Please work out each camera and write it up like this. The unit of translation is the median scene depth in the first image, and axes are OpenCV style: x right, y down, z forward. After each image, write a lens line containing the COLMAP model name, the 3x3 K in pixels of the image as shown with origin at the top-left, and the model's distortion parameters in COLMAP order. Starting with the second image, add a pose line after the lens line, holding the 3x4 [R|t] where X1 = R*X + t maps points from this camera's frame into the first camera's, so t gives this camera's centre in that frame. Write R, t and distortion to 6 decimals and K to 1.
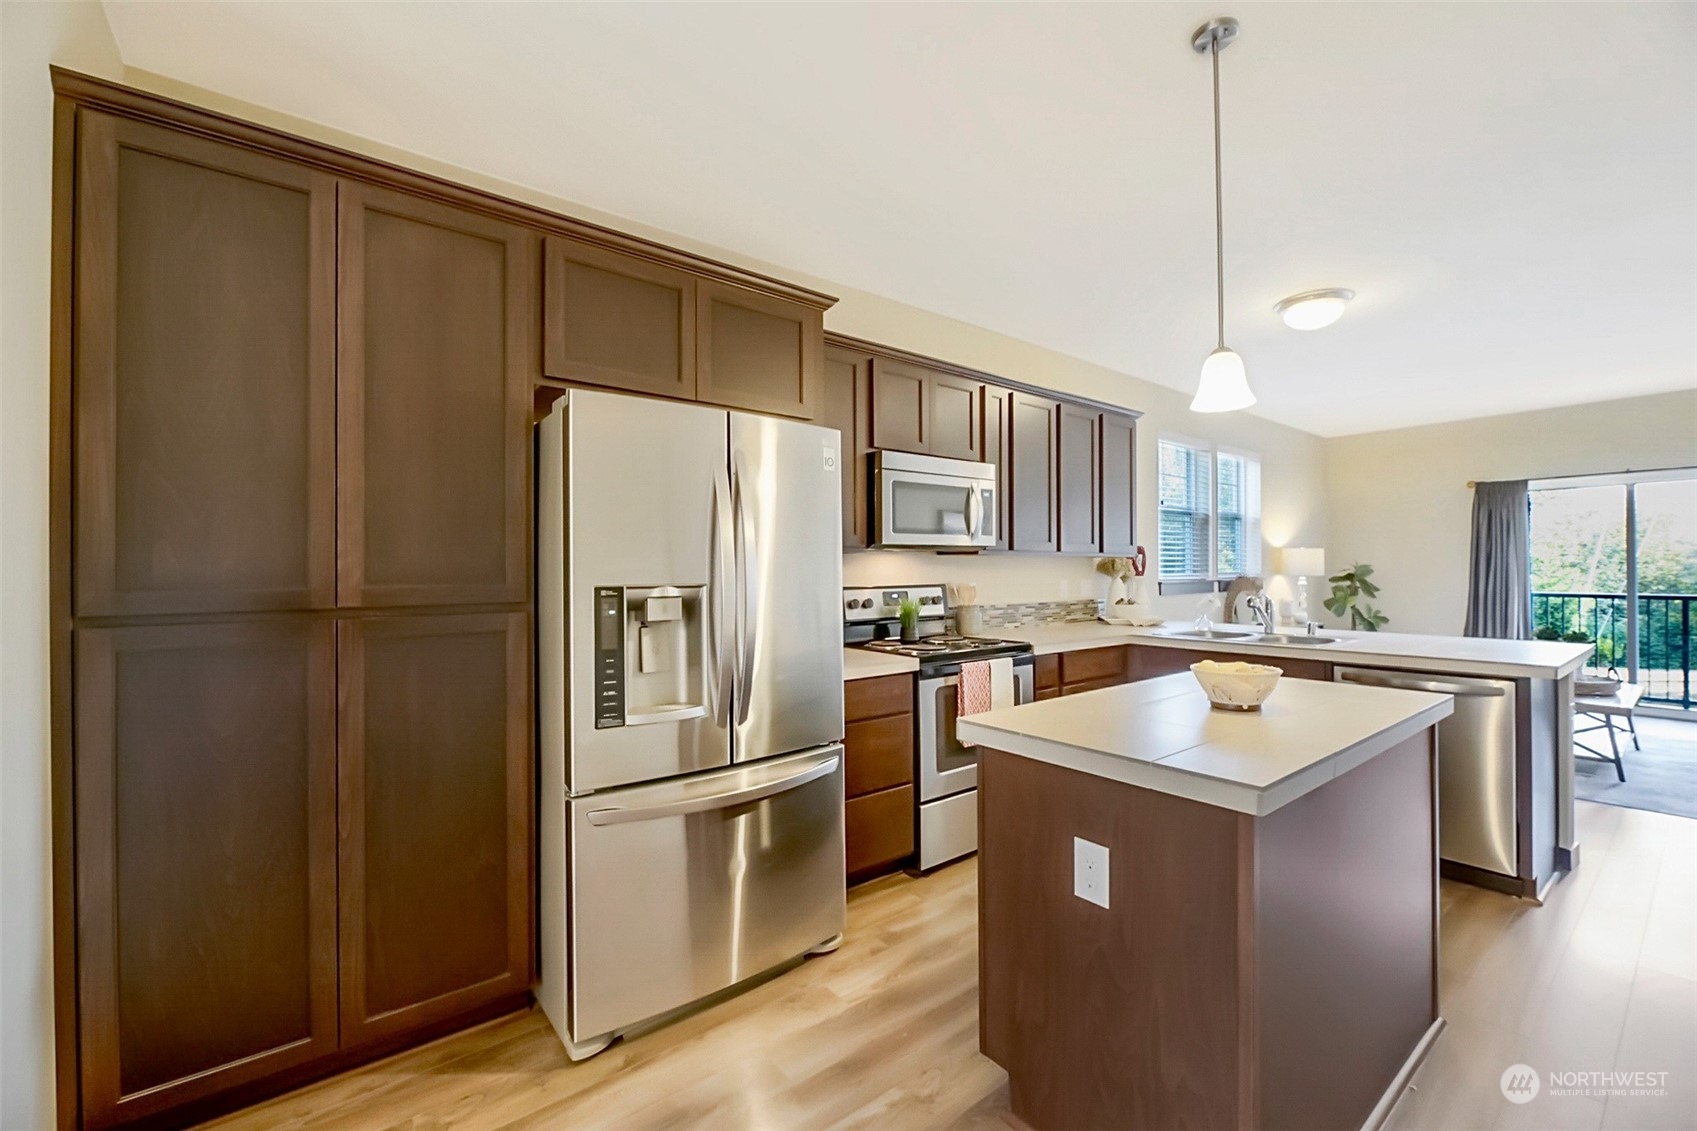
lens RADIAL K [[696.2, 0, 851.0], [0, 696.2, 576.5], [0, 0, 1]] dist [0.002284, 0.001761]
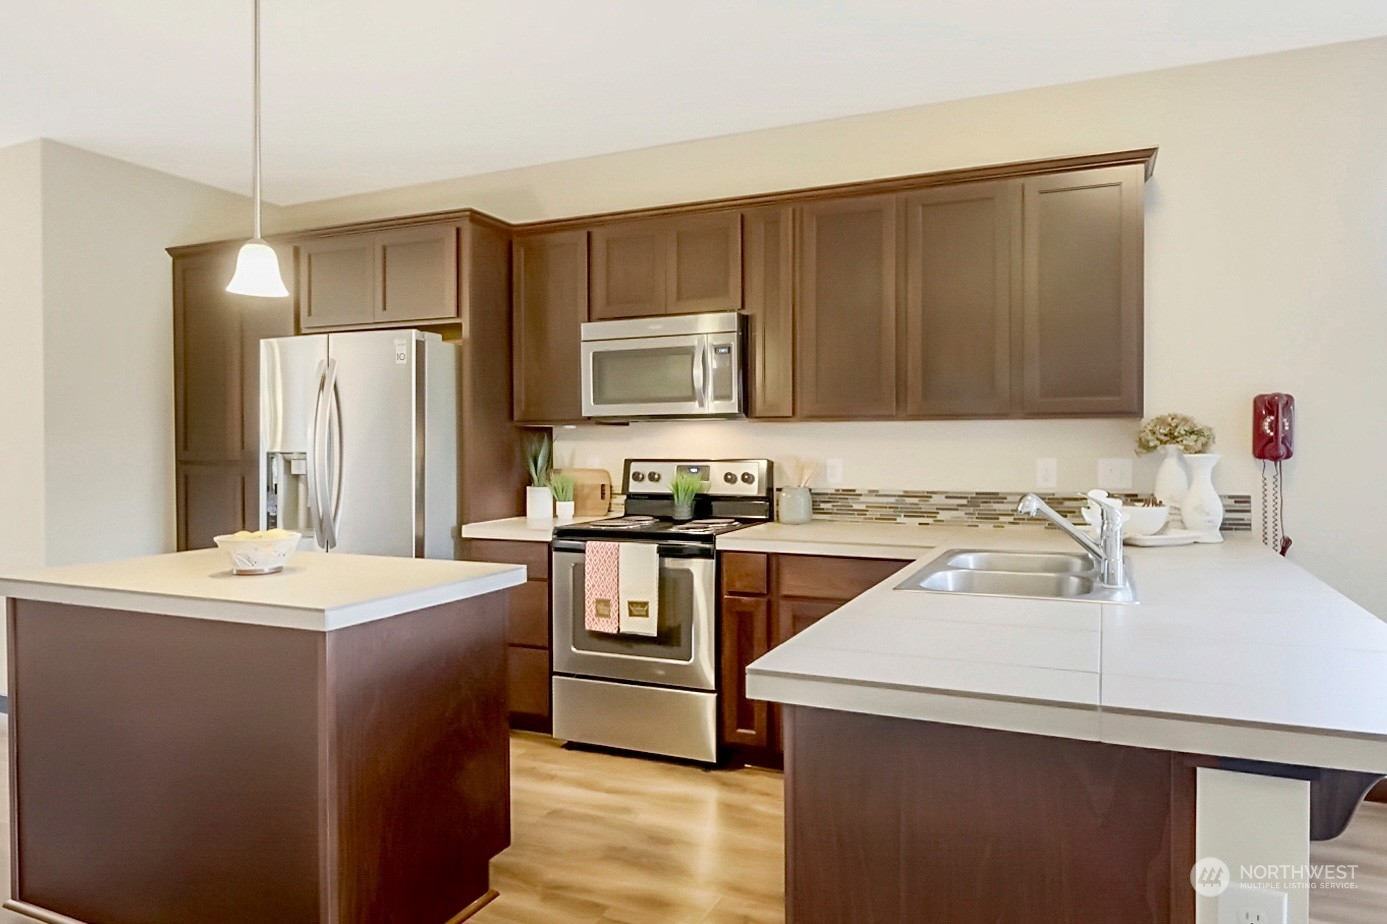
lens RADIAL K [[804.1, 0, 698.6], [0, 804.1, 452.8], [0, 0, 1]] dist [-0.003561, -0.000129]
pose [[0.502182, 0.015454, -0.864624, 1.012563], [-0.007097, 0.999880, 0.013749, -0.009916], [0.864733, -0.000768, 0.502231, 0.498635]]
